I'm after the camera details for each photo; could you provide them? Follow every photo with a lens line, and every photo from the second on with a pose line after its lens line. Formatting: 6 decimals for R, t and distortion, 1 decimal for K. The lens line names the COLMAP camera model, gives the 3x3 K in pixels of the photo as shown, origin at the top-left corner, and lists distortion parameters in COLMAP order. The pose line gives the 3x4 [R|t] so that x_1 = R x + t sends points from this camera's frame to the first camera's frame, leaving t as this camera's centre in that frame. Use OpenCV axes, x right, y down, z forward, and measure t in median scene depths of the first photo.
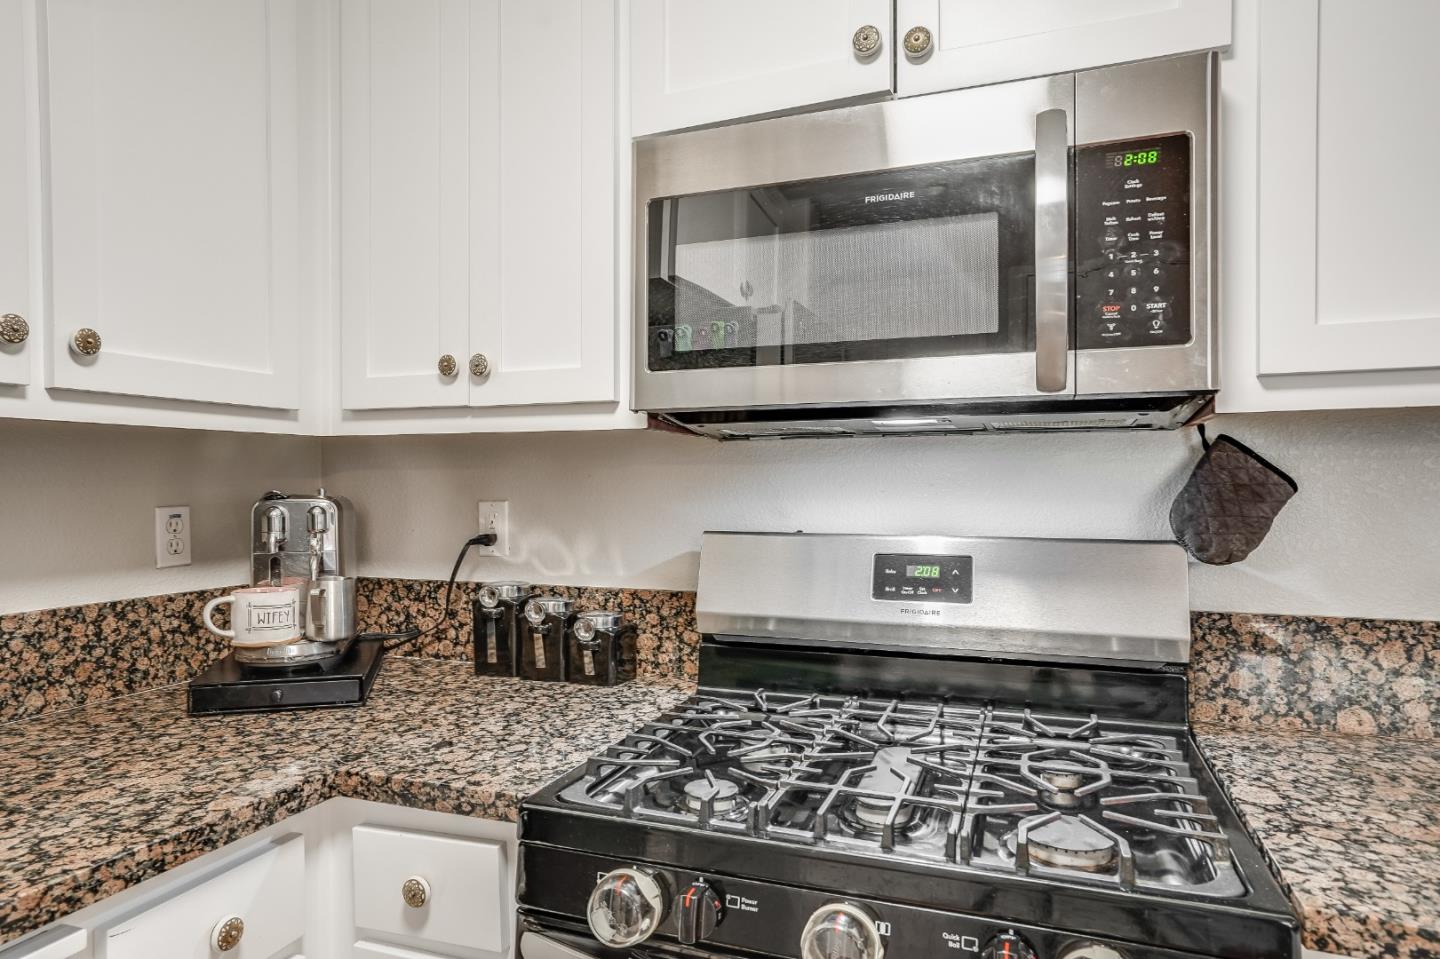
lens RADIAL K [[870.8, 0, 722.2], [0, 870.8, 495.4], [0, 0, 1]] dist [-0.022526, 0.034273]
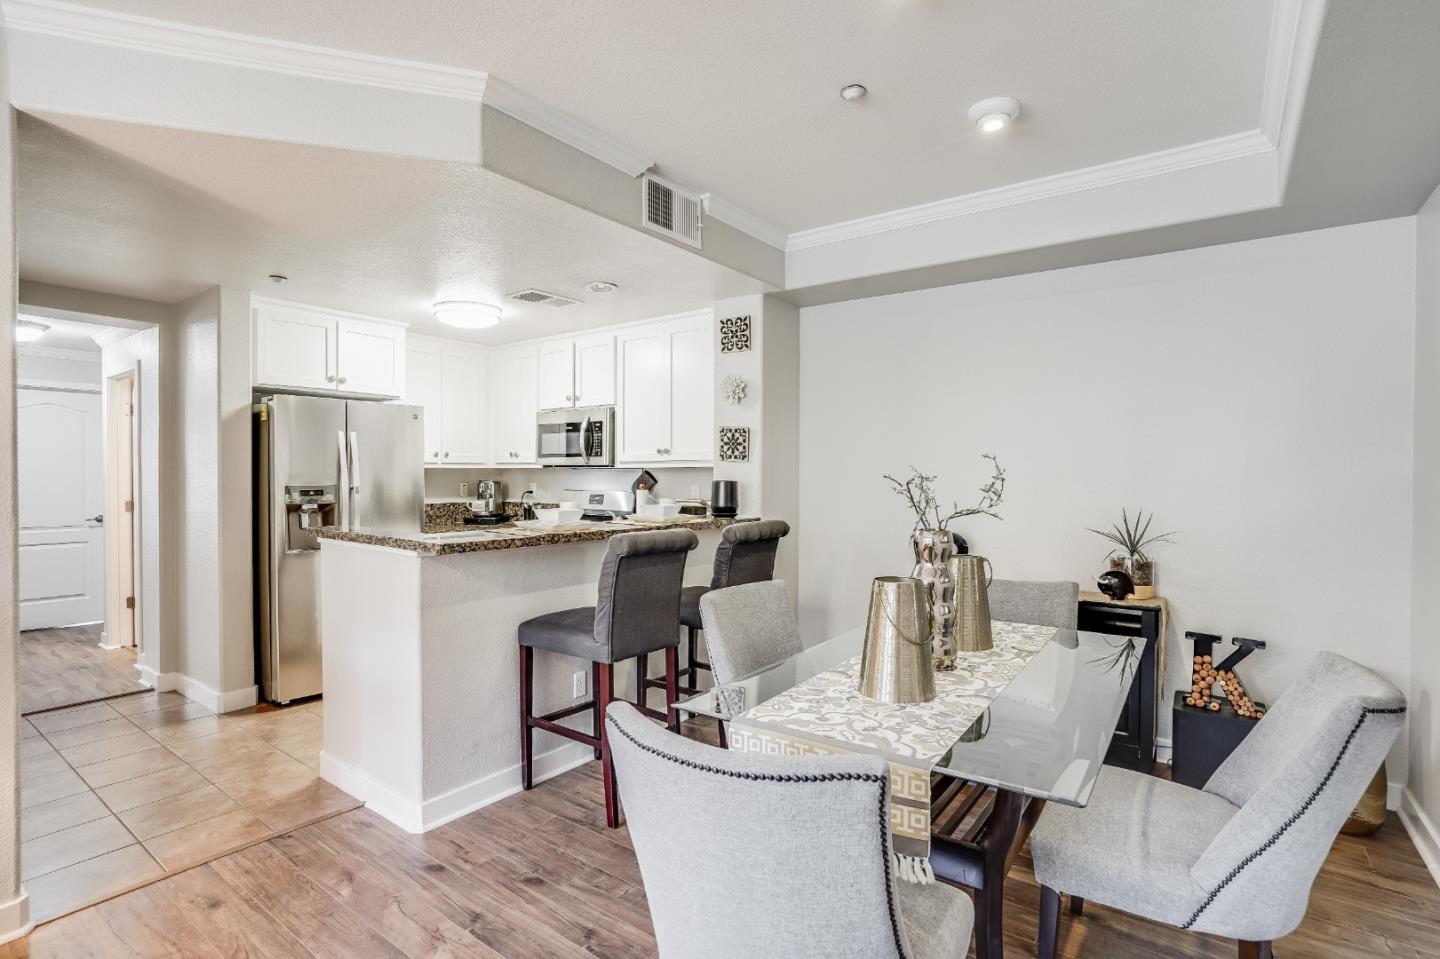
lens RADIAL K [[699.2, 0, 701.2], [0, 699.2, 485.9], [0, 0, 1]] dist [-0.049339, 0.020388]
pose [[0.950373, 0.008592, -0.310993, 1.821422], [-0.008500, 0.999963, 0.001651, 0.009708], [0.310996, 0.001074, 0.950411, -2.255454]]
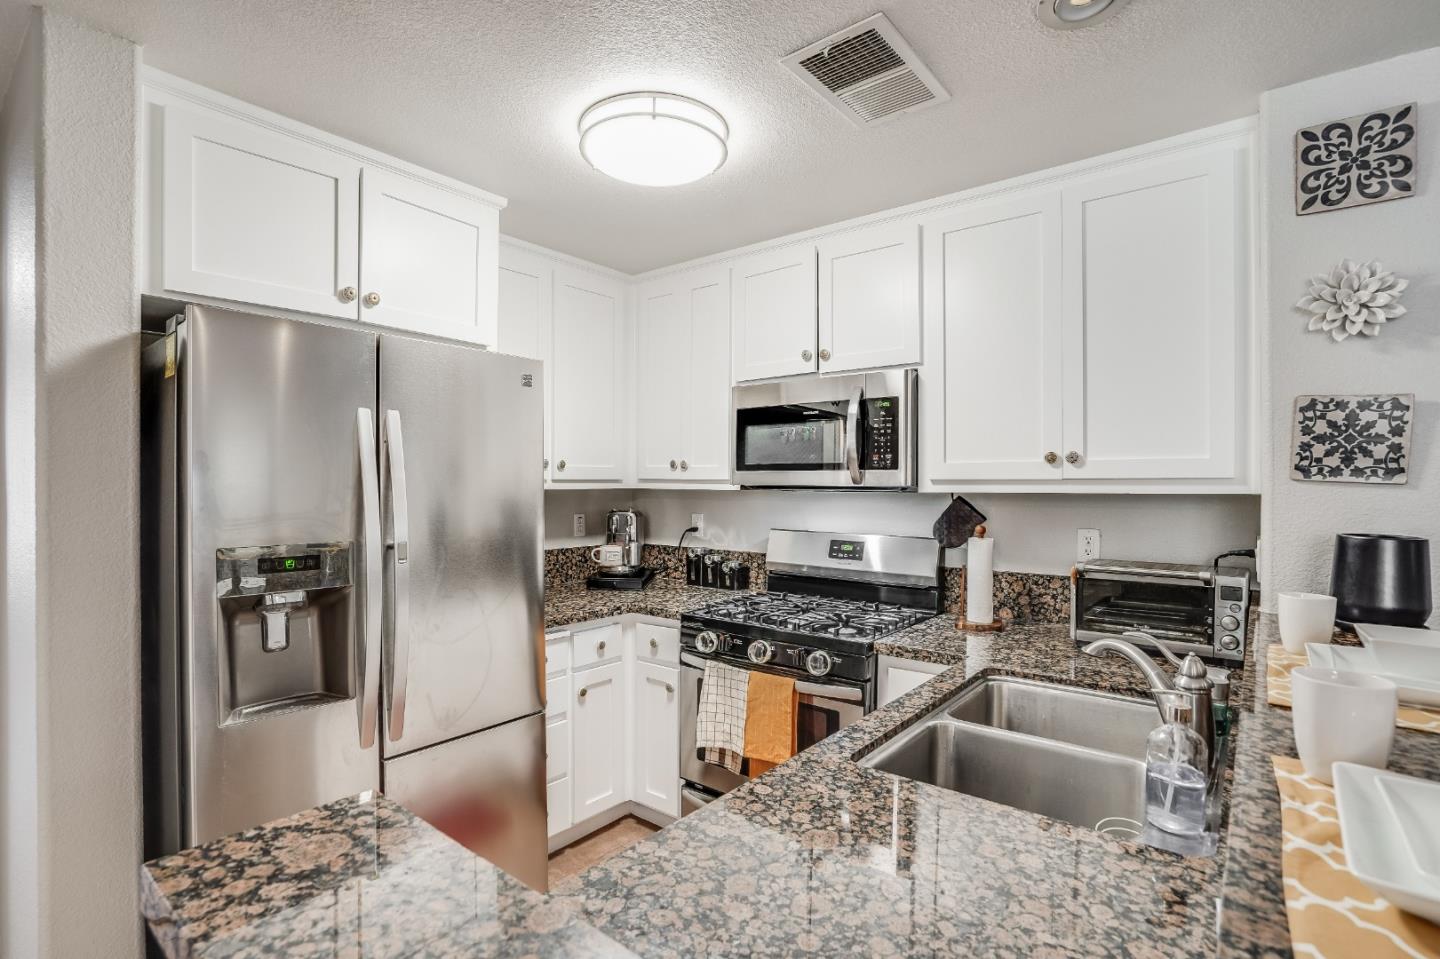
lens RADIAL K [[687.6, 0, 695.2], [0, 687.6, 483.4], [0, 0, 1]] dist [-0.001438, -0.000203]
pose [[0.936493, 0.003309, -0.350672, 0.472063], [-0.007907, 0.999900, -0.011682, -0.064453], [0.350598, 0.013713, 0.936426, -0.920822]]
